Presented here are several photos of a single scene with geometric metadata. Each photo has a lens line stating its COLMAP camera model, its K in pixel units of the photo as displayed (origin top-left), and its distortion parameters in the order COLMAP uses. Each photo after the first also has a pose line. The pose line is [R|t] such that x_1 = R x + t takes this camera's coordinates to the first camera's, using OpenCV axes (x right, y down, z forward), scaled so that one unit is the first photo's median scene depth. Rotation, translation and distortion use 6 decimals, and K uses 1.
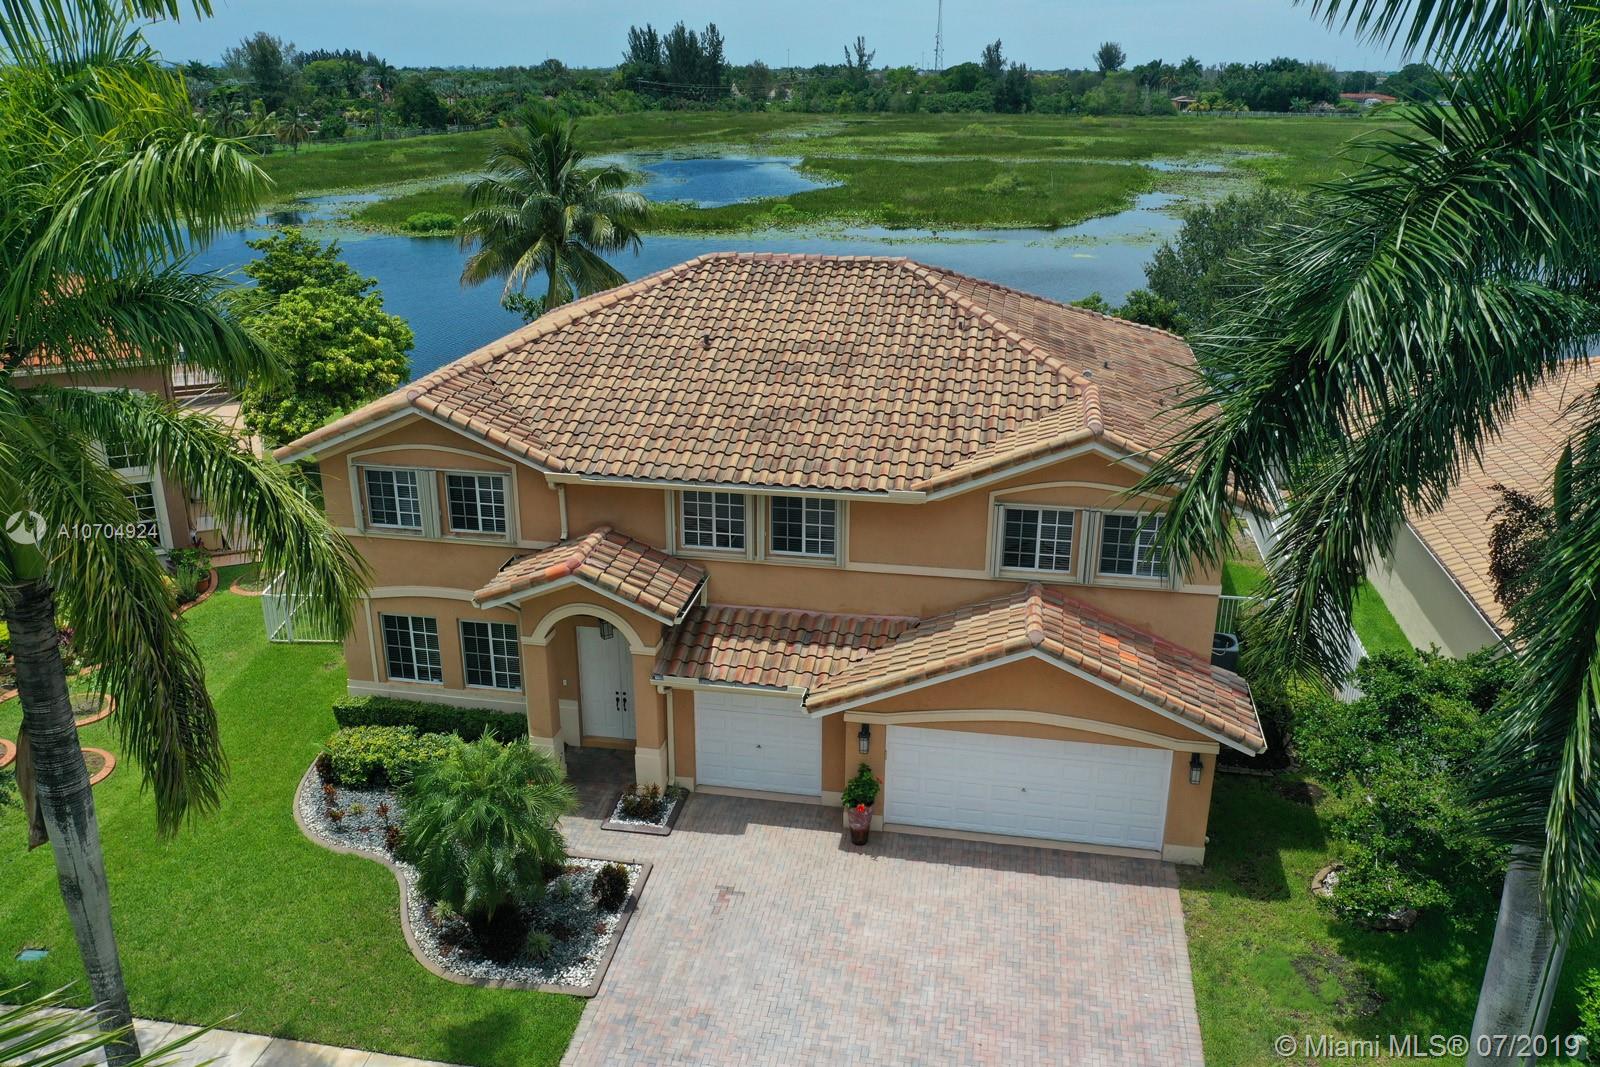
lens RADIAL K [[1270.9, 0, 796.2], [0, 1270.9, 526.2], [0, 0, 1]] dist [-0.004411, -0.002468]
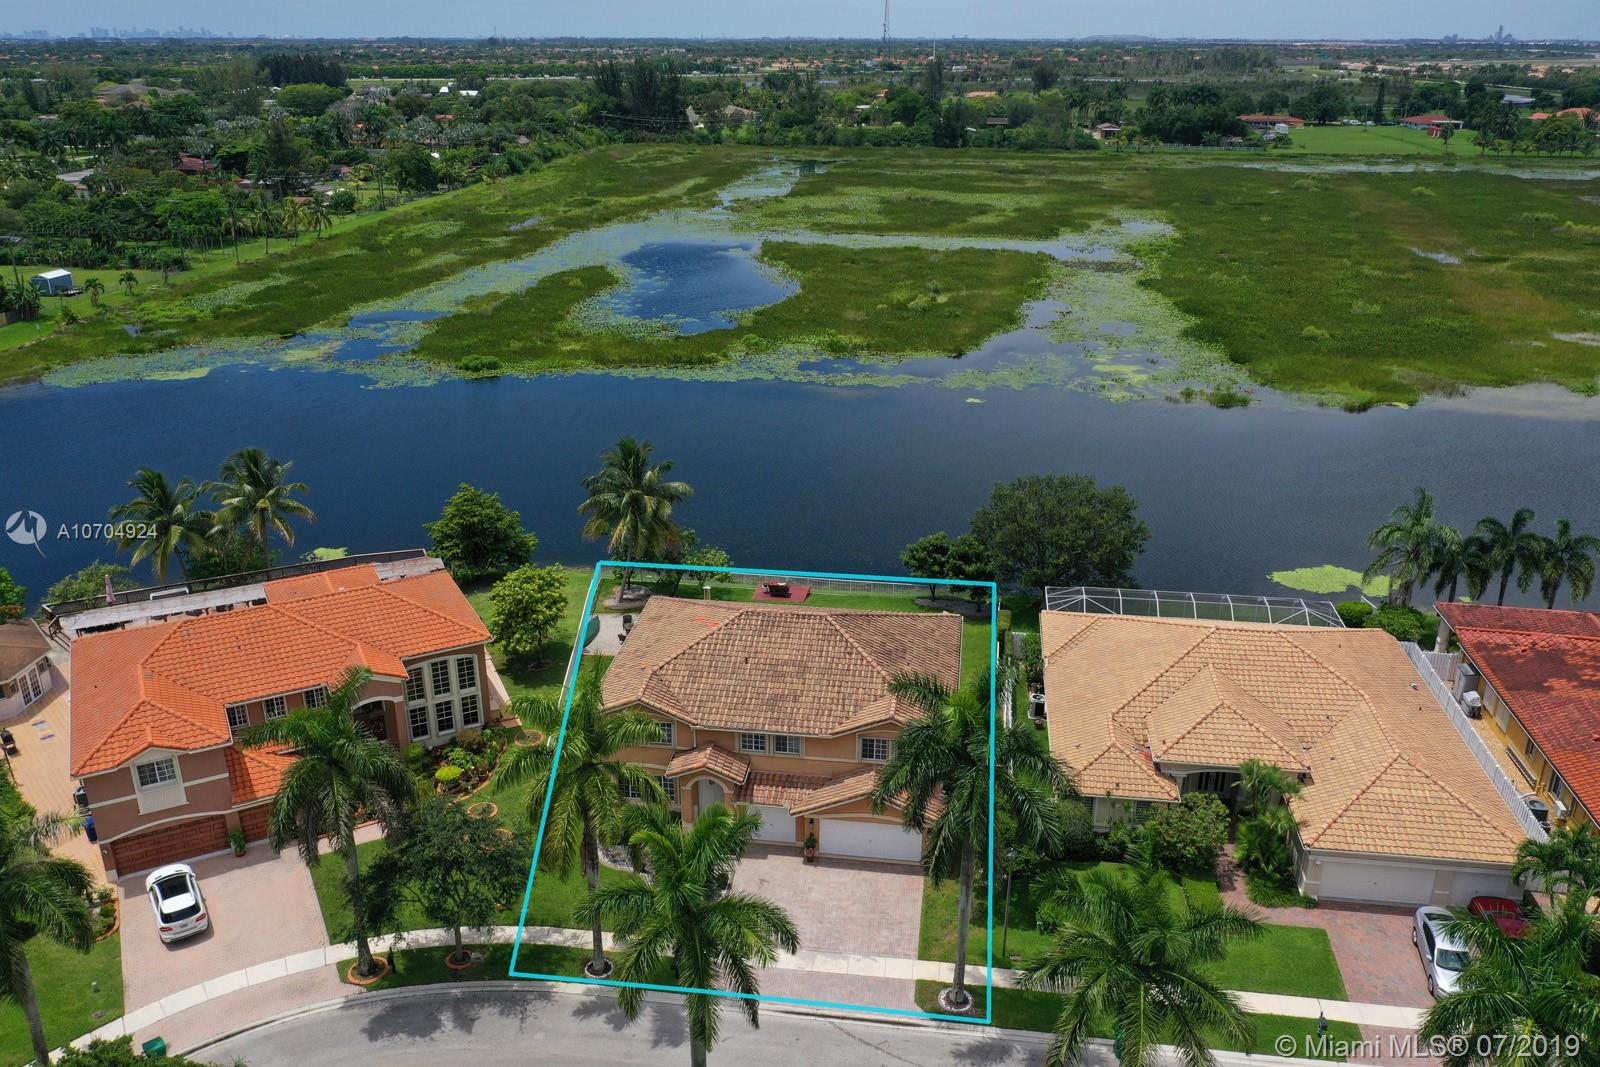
lens RADIAL K [[1270.9, 0, 796.2], [0, 1270.9, 526.2], [0, 0, 1]] dist [-0.004411, -0.002468]
pose [[0.999298, -0.014846, 0.034409, -0.060159], [0.014033, 0.999620, 0.023737, -0.509596], [-0.034749, -0.023237, 0.999126, -1.622118]]
